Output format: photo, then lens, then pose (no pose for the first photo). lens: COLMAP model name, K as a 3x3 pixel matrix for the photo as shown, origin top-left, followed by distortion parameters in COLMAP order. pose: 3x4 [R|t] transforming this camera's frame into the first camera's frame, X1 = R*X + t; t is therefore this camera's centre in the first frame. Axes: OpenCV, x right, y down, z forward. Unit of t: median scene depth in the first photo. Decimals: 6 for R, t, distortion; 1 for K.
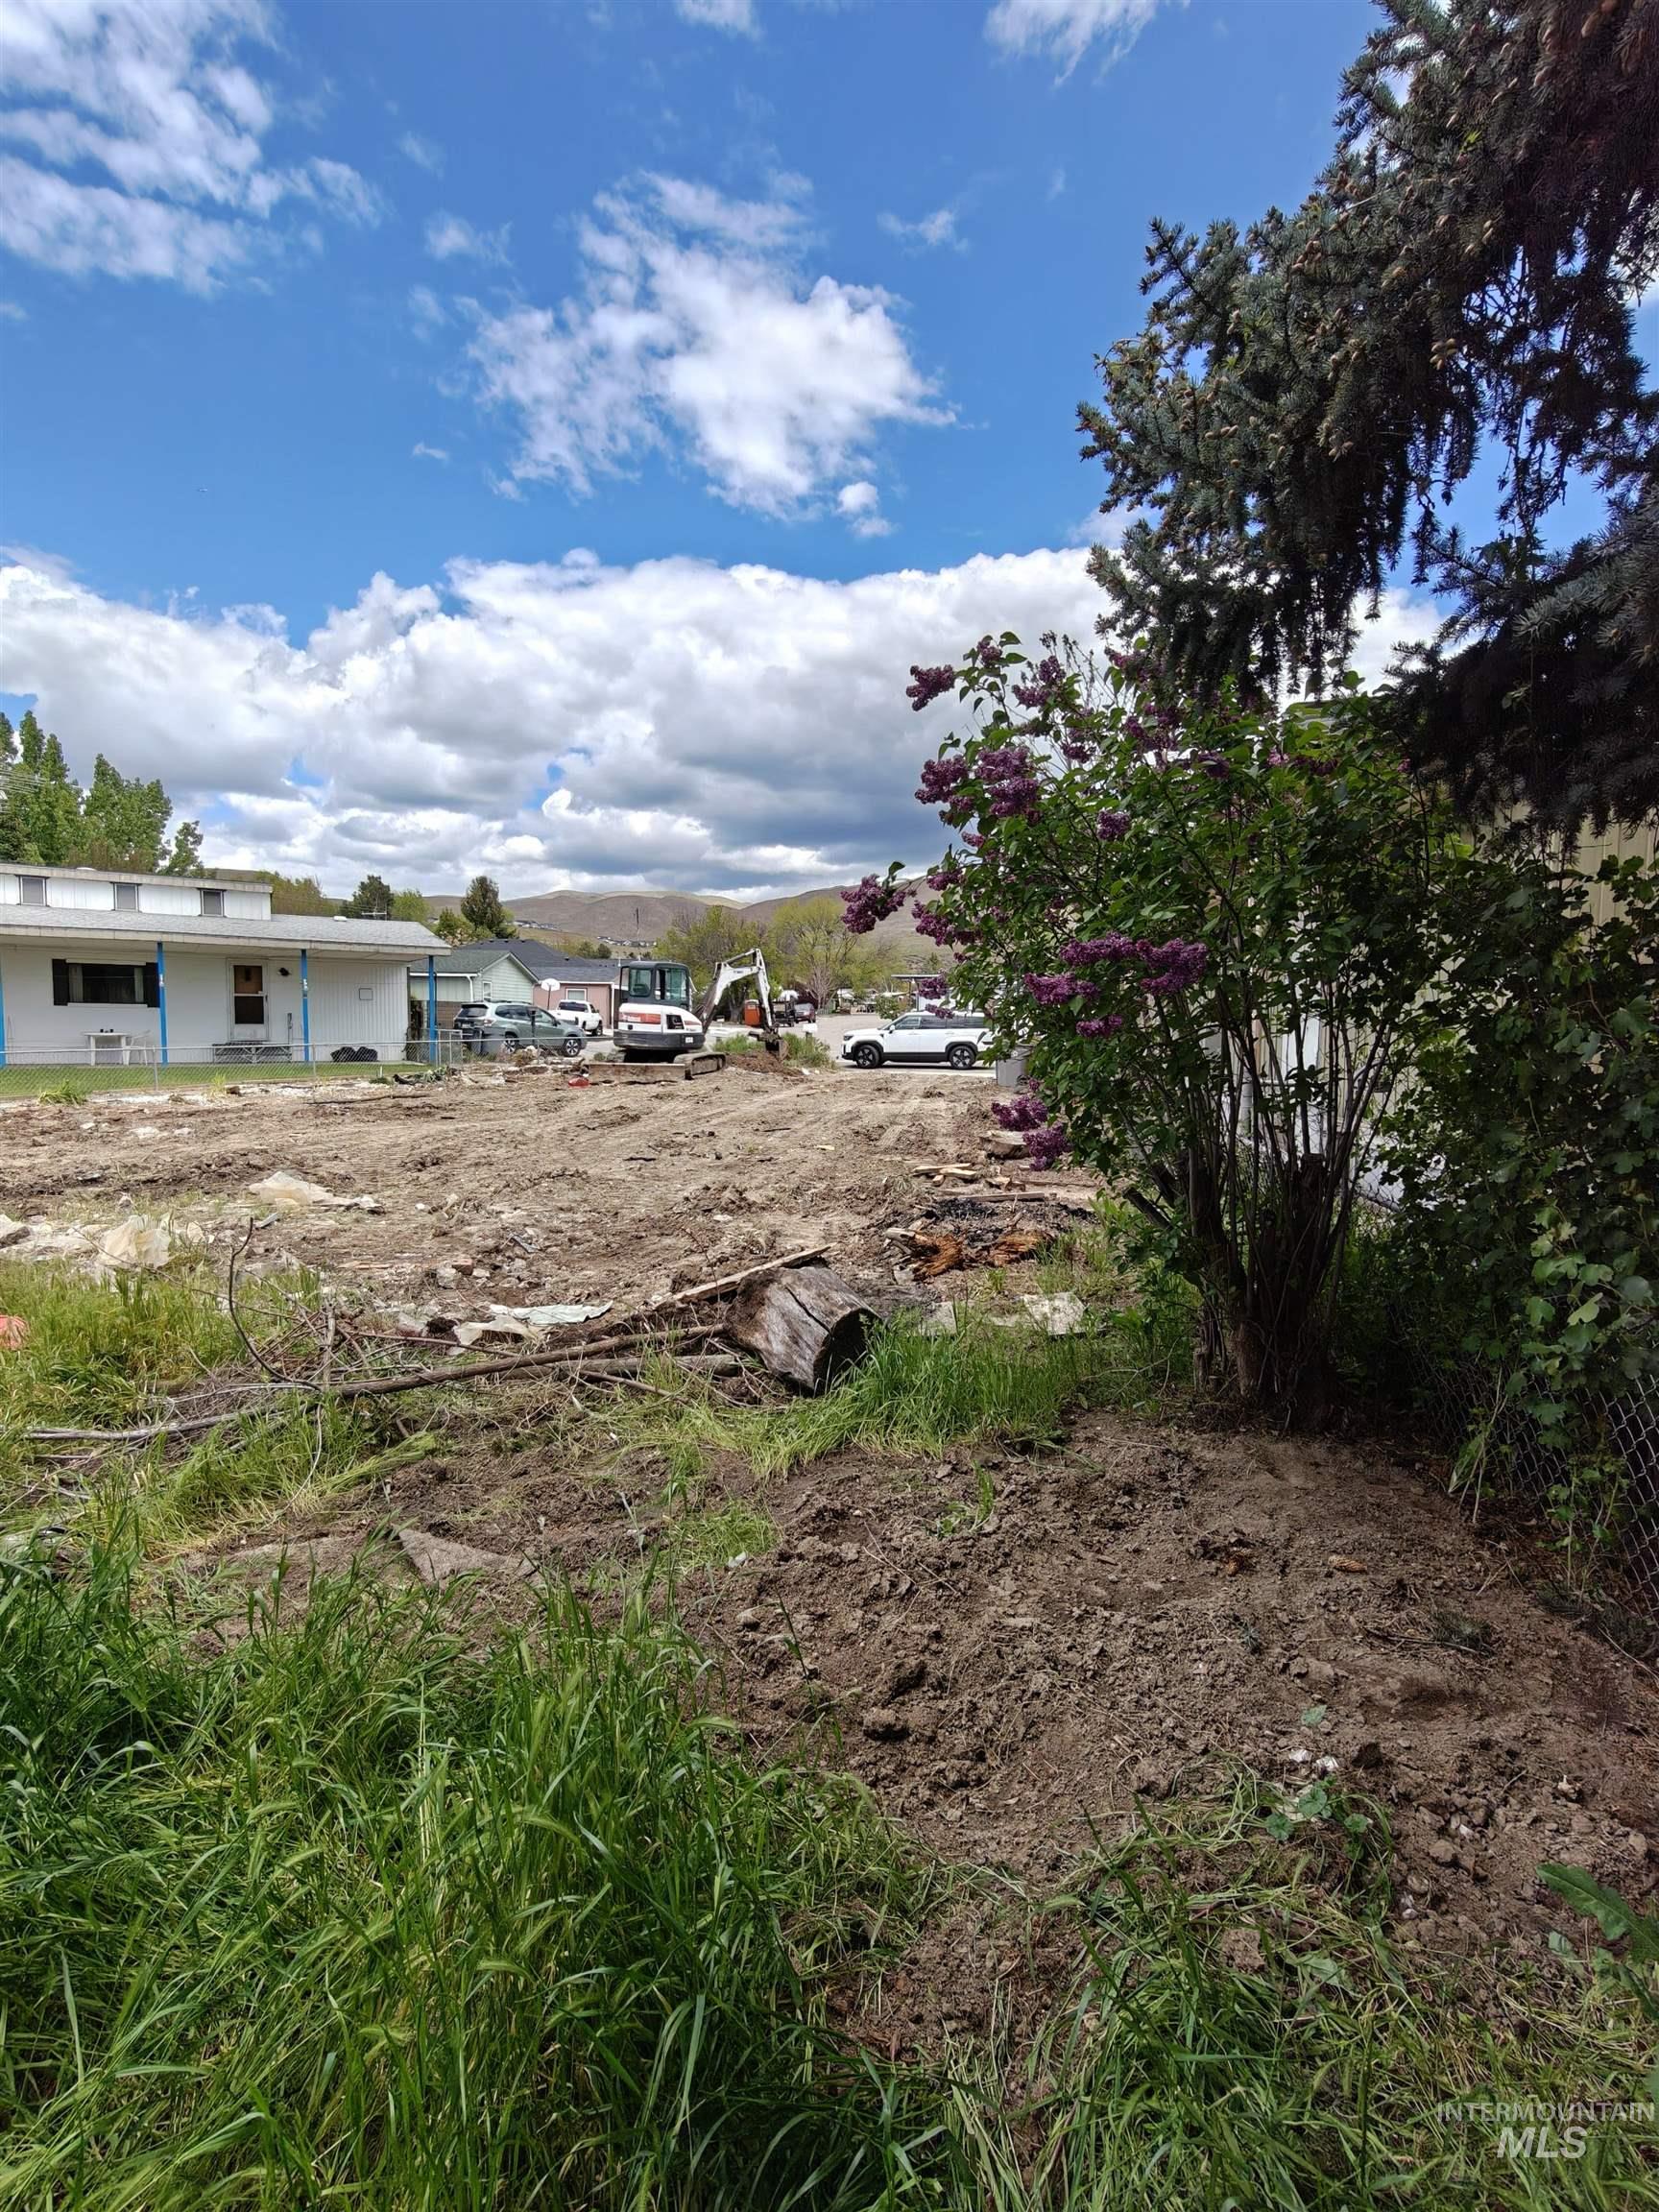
lens RADIAL K [[1040.6, 0, 829.5], [0, 1040.6, 1106.0], [0, 0, 1]] dist [0.003409, 0.000124]
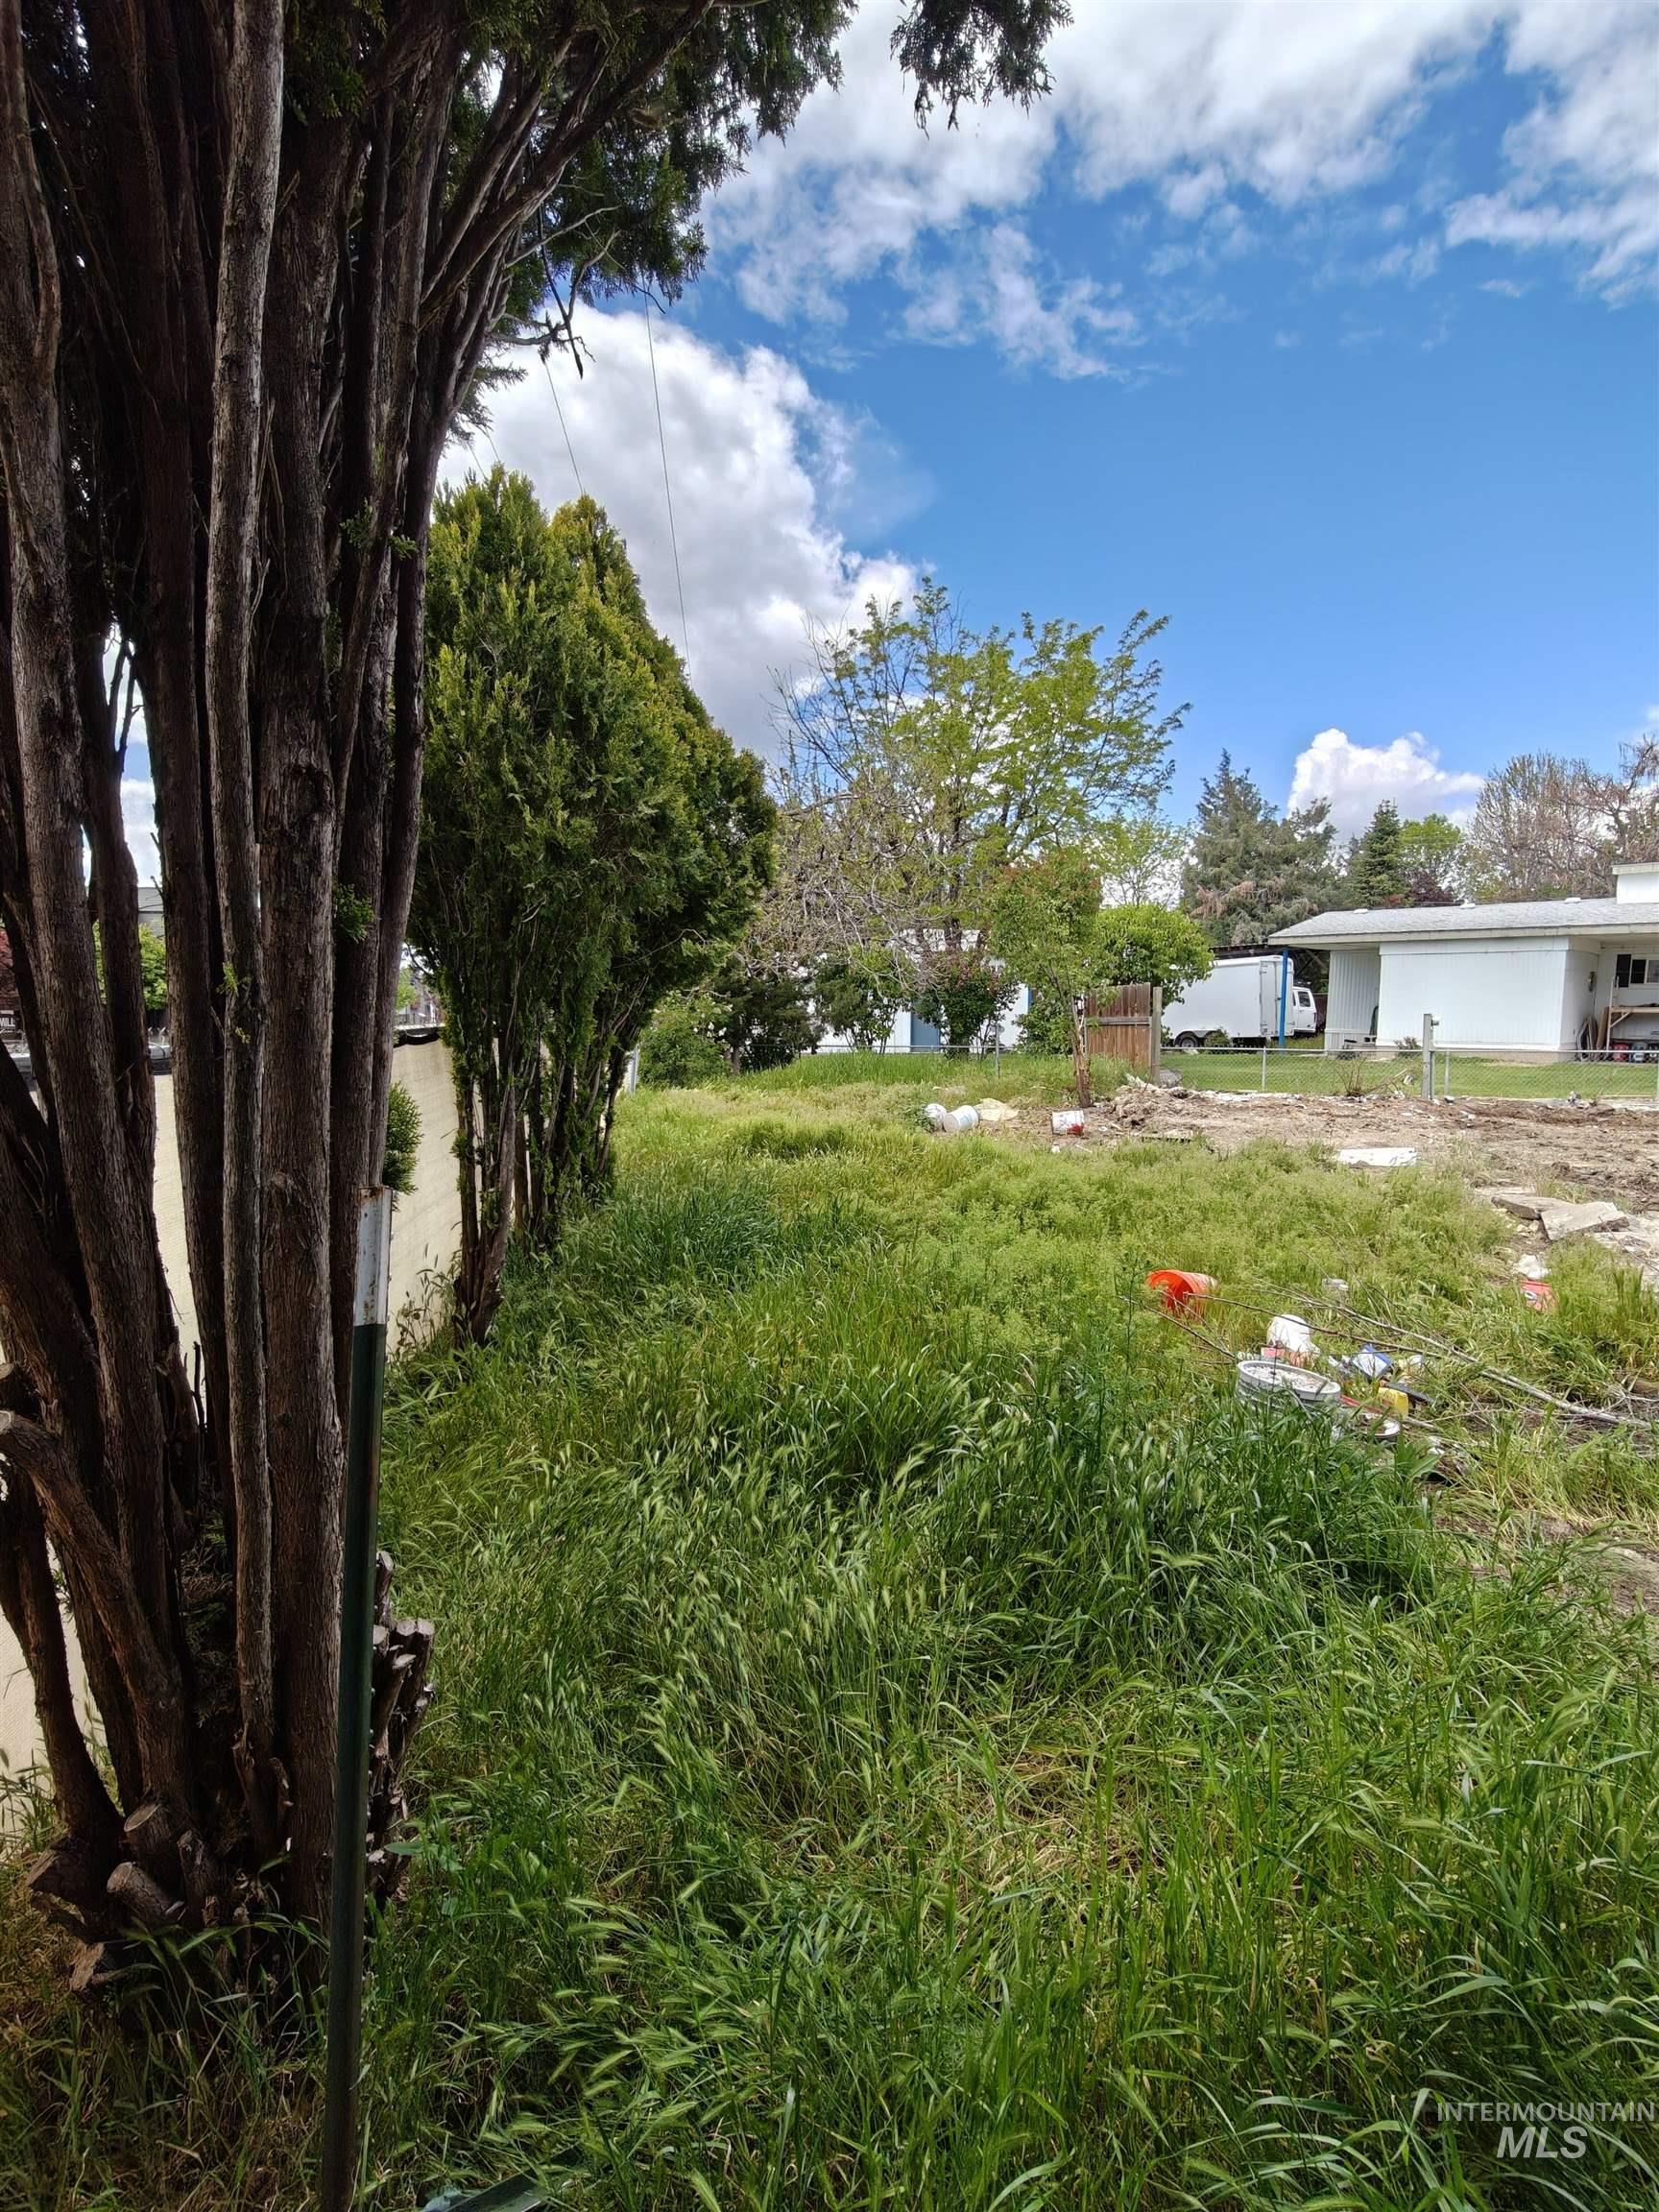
lens RADIAL K [[1040.6, 0, 829.5], [0, 1040.6, 1106.0], [0, 0, 1]] dist [0.003409, 0.000124]
pose [[0.171140, 0.086423, -0.981449, 0.213607], [-0.086791, 0.993595, 0.072359, -0.007763], [0.981417, 0.072797, 0.177545, 0.023916]]
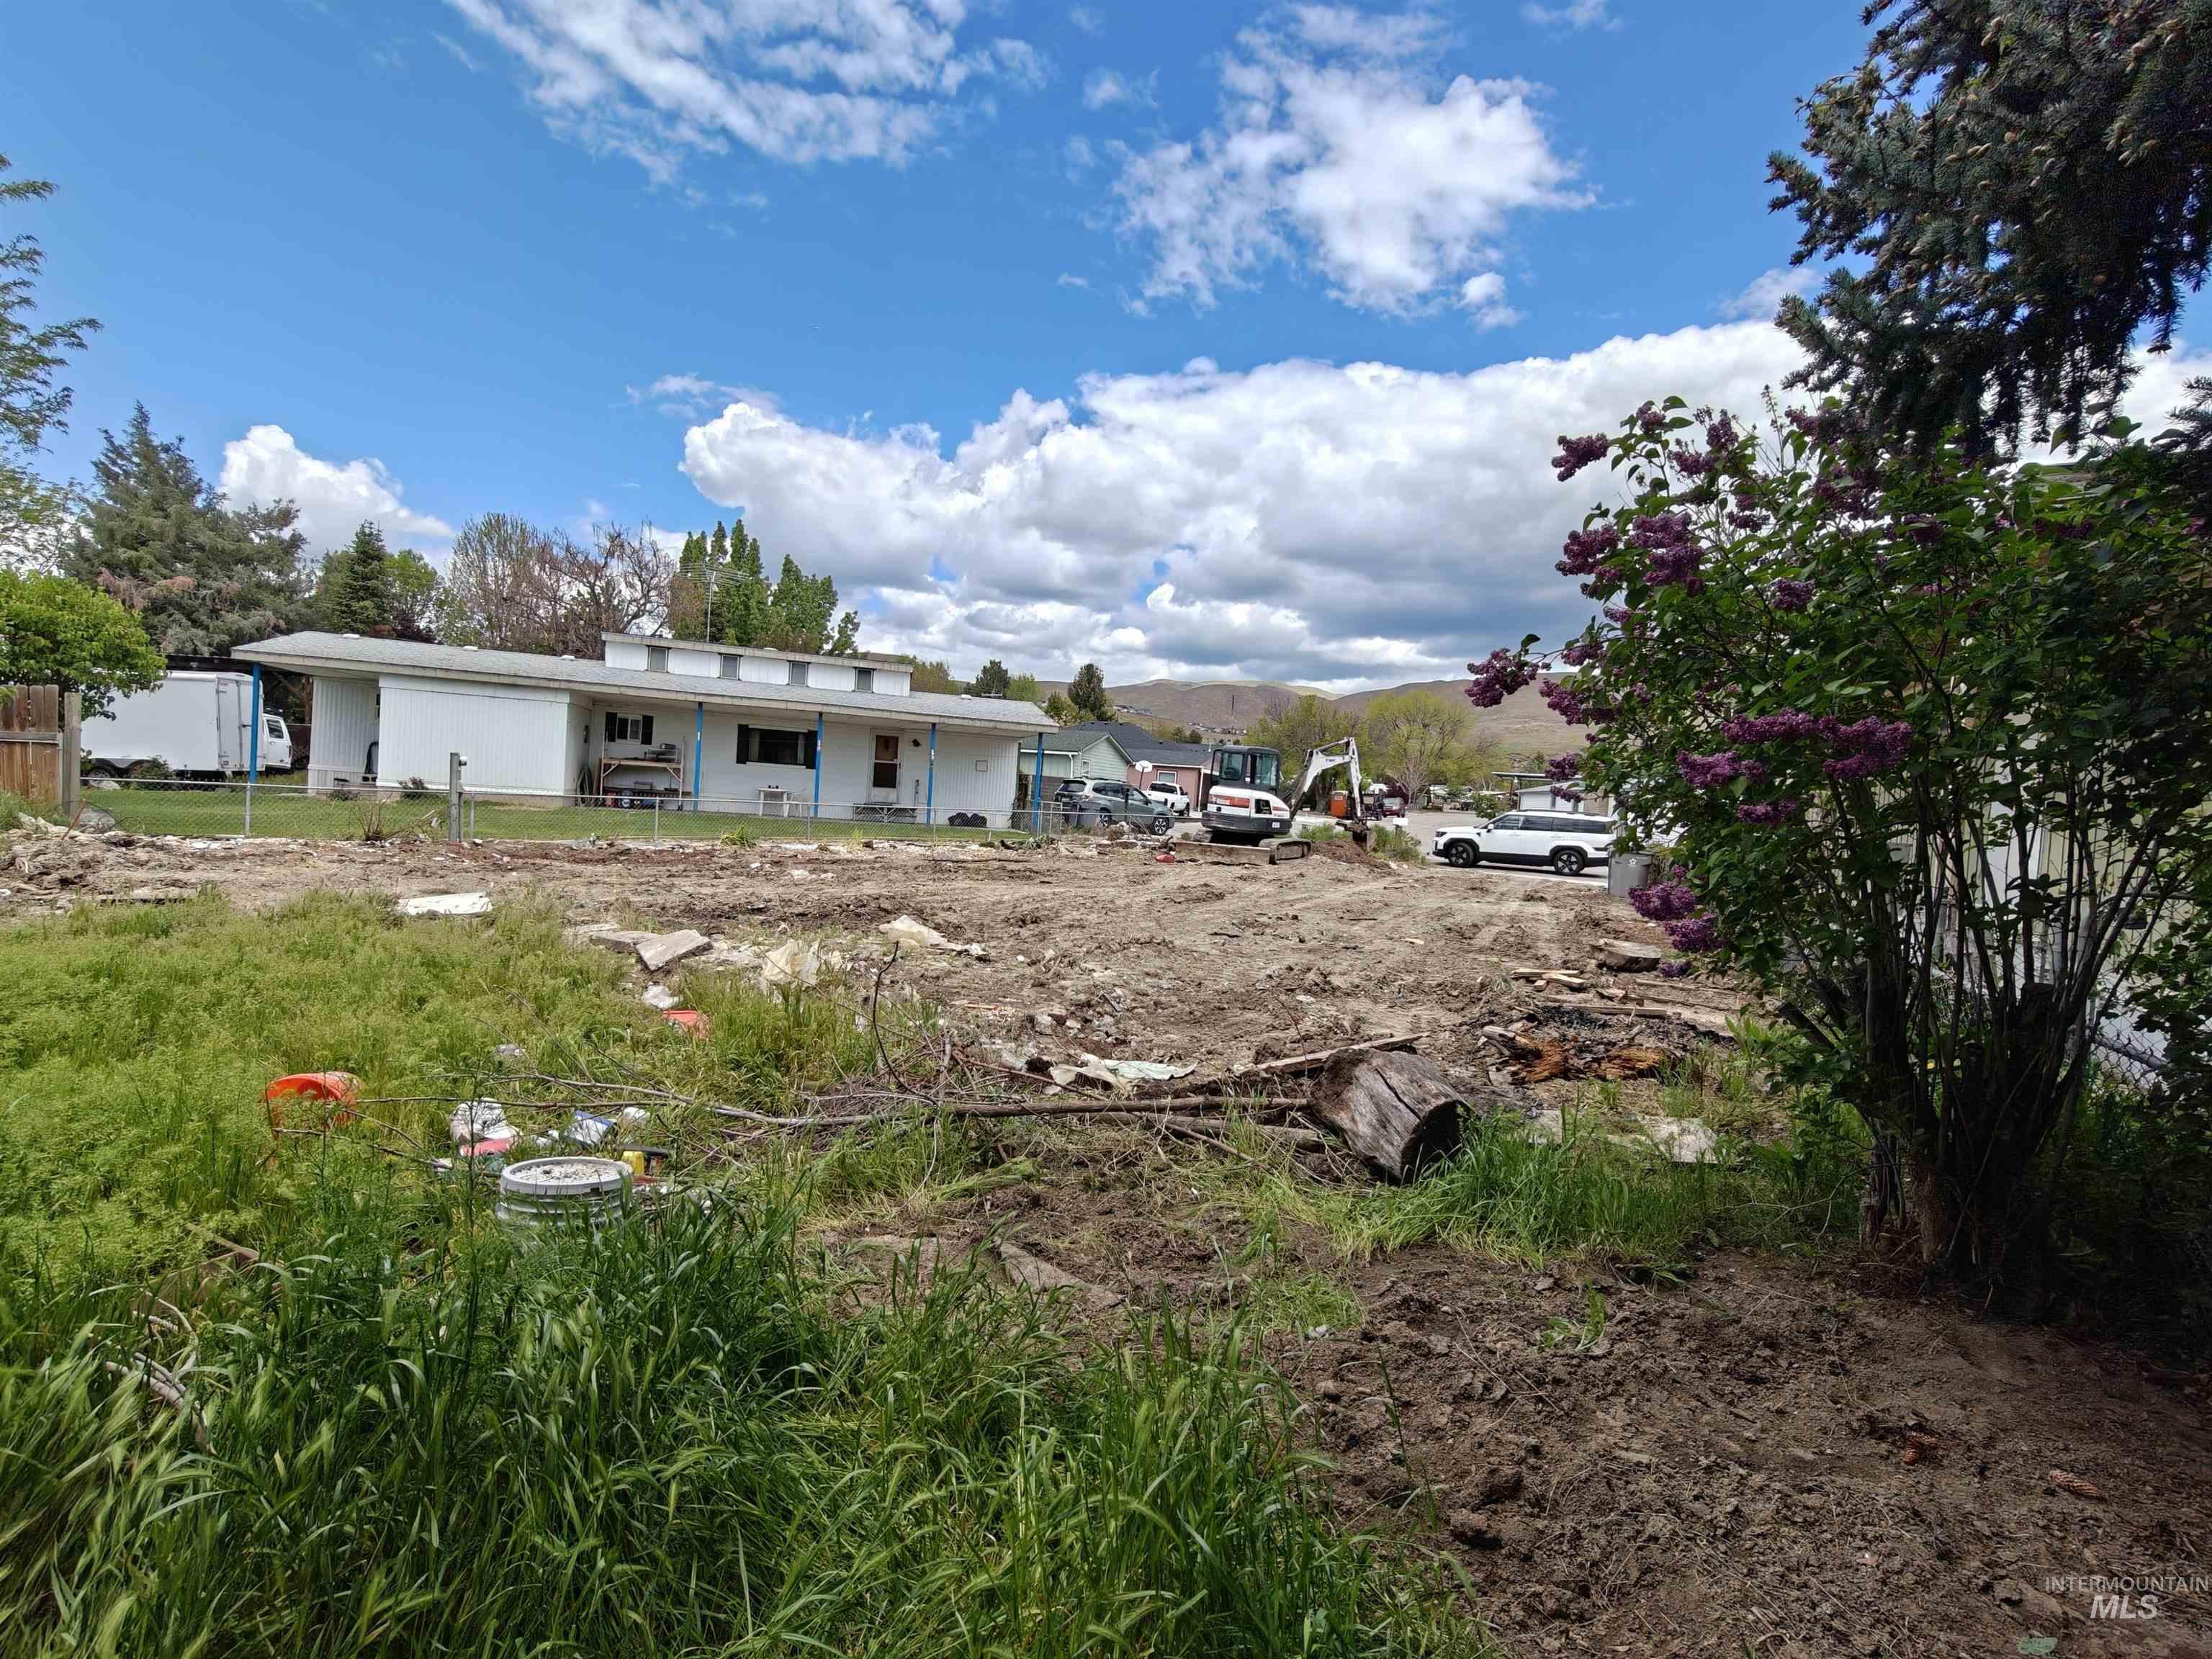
lens RADIAL K [[1040.4, 0, 1109.1], [0, 1040.4, 839.1], [0, 0, 1]] dist [-0.003102, 0.004222]
pose [[0.957365, 0.065123, -0.281446, -0.022937], [-0.080358, 0.995842, -0.042919, 0.023389], [0.277481, 0.063705, 0.958617, -0.018526]]
